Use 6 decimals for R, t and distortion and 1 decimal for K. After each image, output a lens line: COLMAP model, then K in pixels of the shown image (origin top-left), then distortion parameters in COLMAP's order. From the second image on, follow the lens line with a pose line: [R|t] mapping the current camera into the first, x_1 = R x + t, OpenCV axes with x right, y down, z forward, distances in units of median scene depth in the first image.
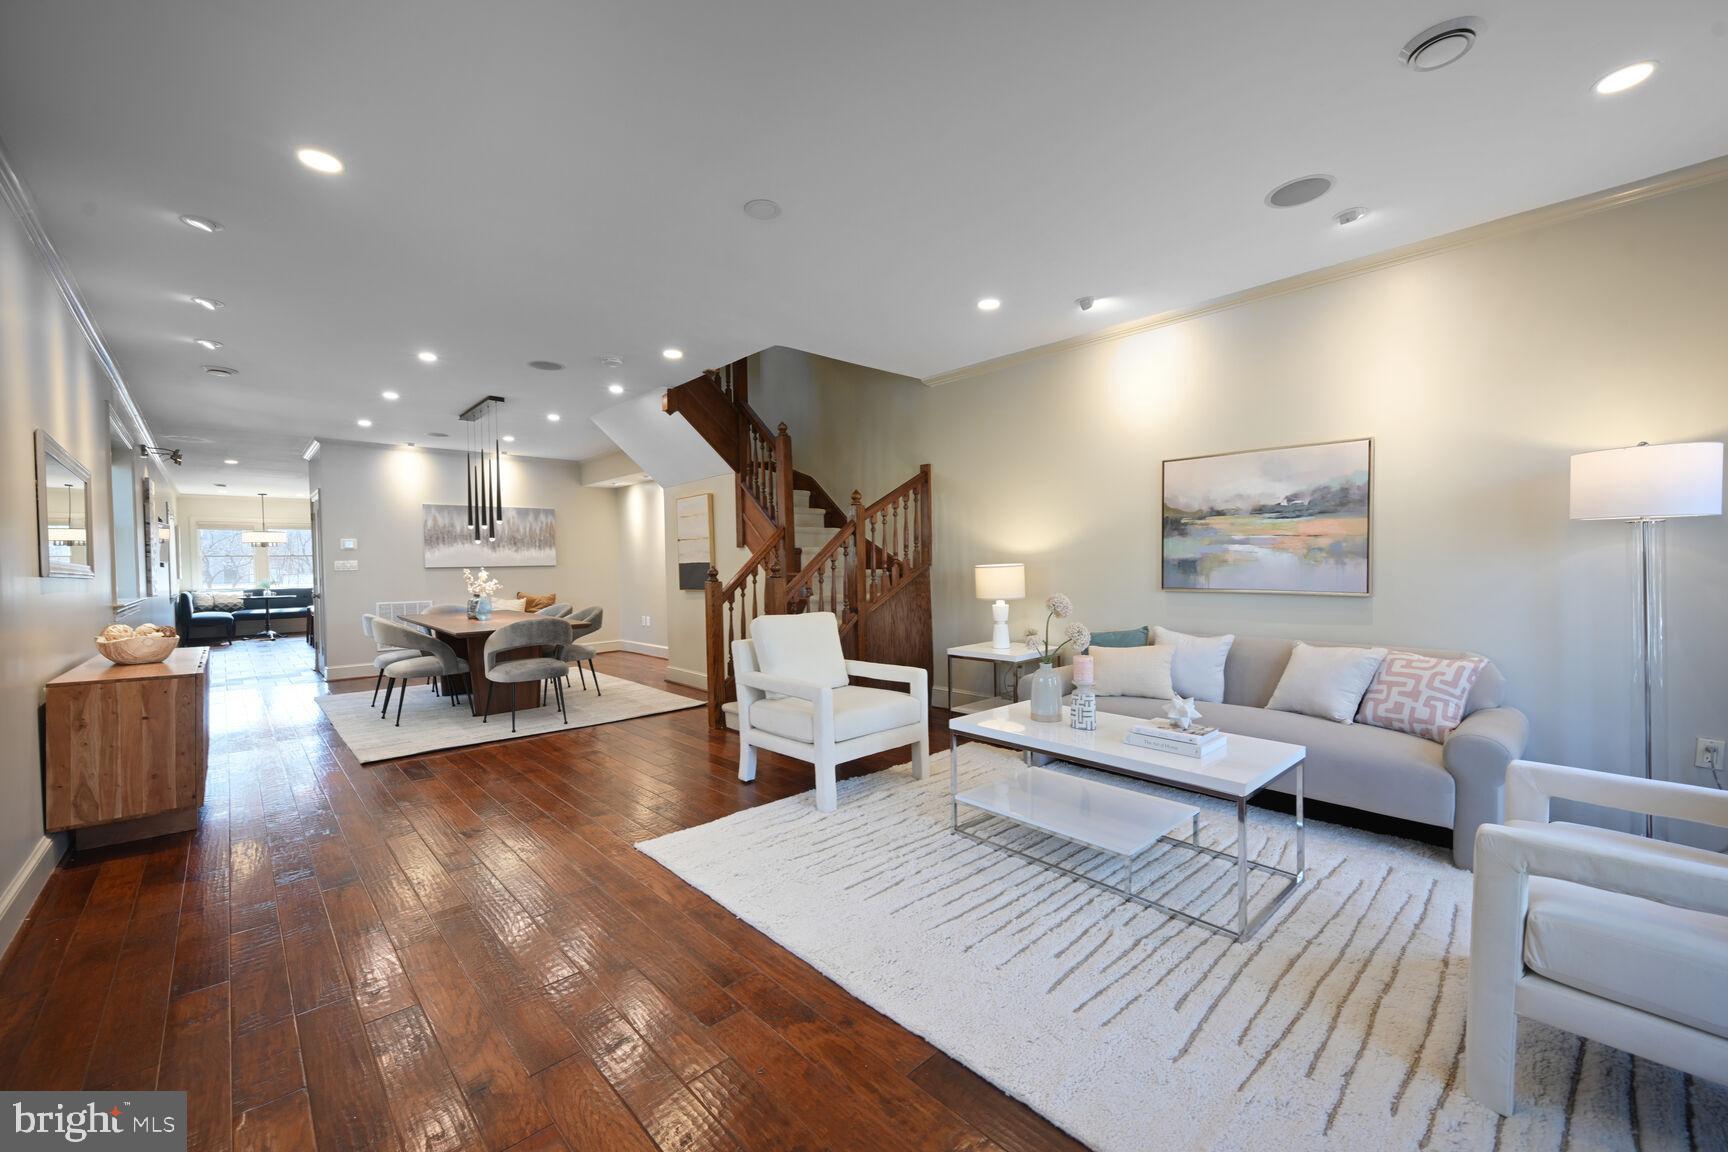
lens RADIAL K [[672.5, 0, 863.1], [0, 672.5, 586.7], [0, 0, 1]] dist [0.002859, 0.000118]
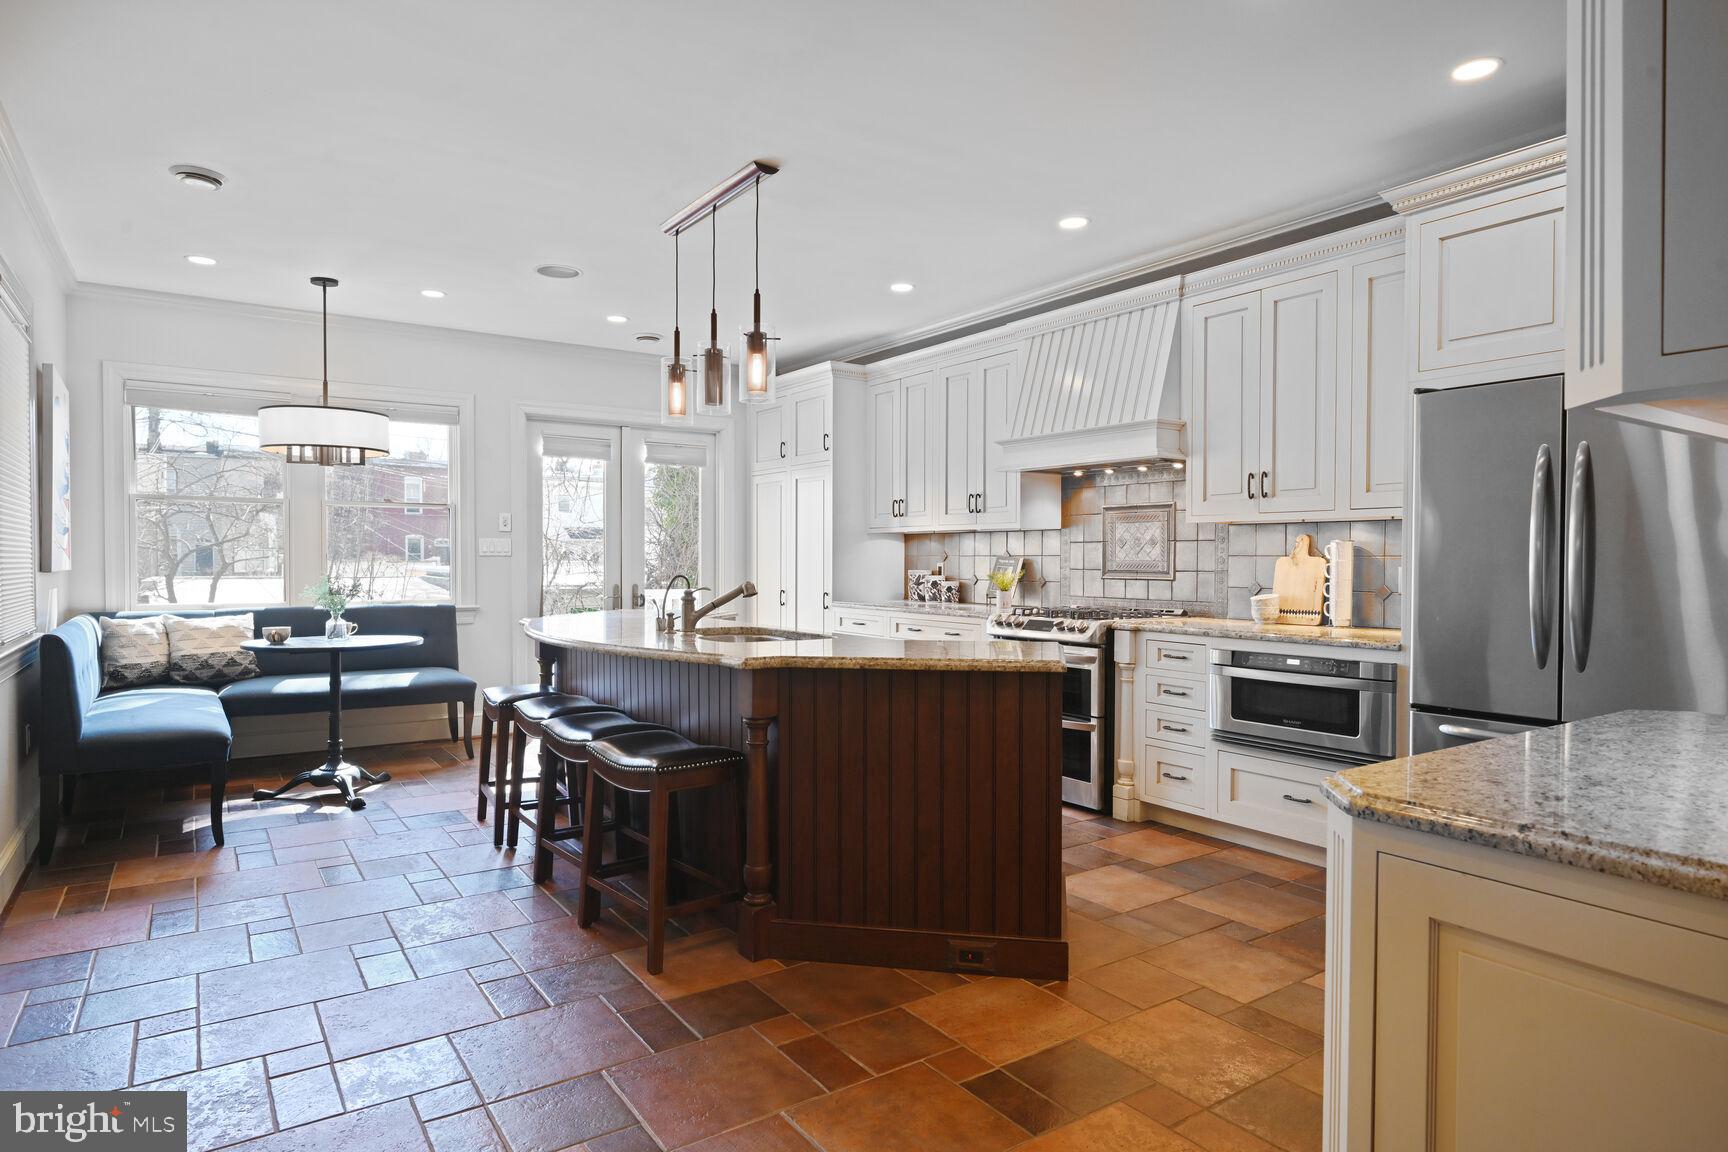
lens RADIAL K [[983.3, 0, 865.0], [0, 983.3, 570.7], [0, 0, 1]] dist [0.000052, 0.000104]
pose [[0.986222, 0.008483, -0.165211, -0.597992], [-0.011716, 0.999758, -0.018602, -0.008263], [0.165014, 0.020281, 0.986083, 0.632337]]
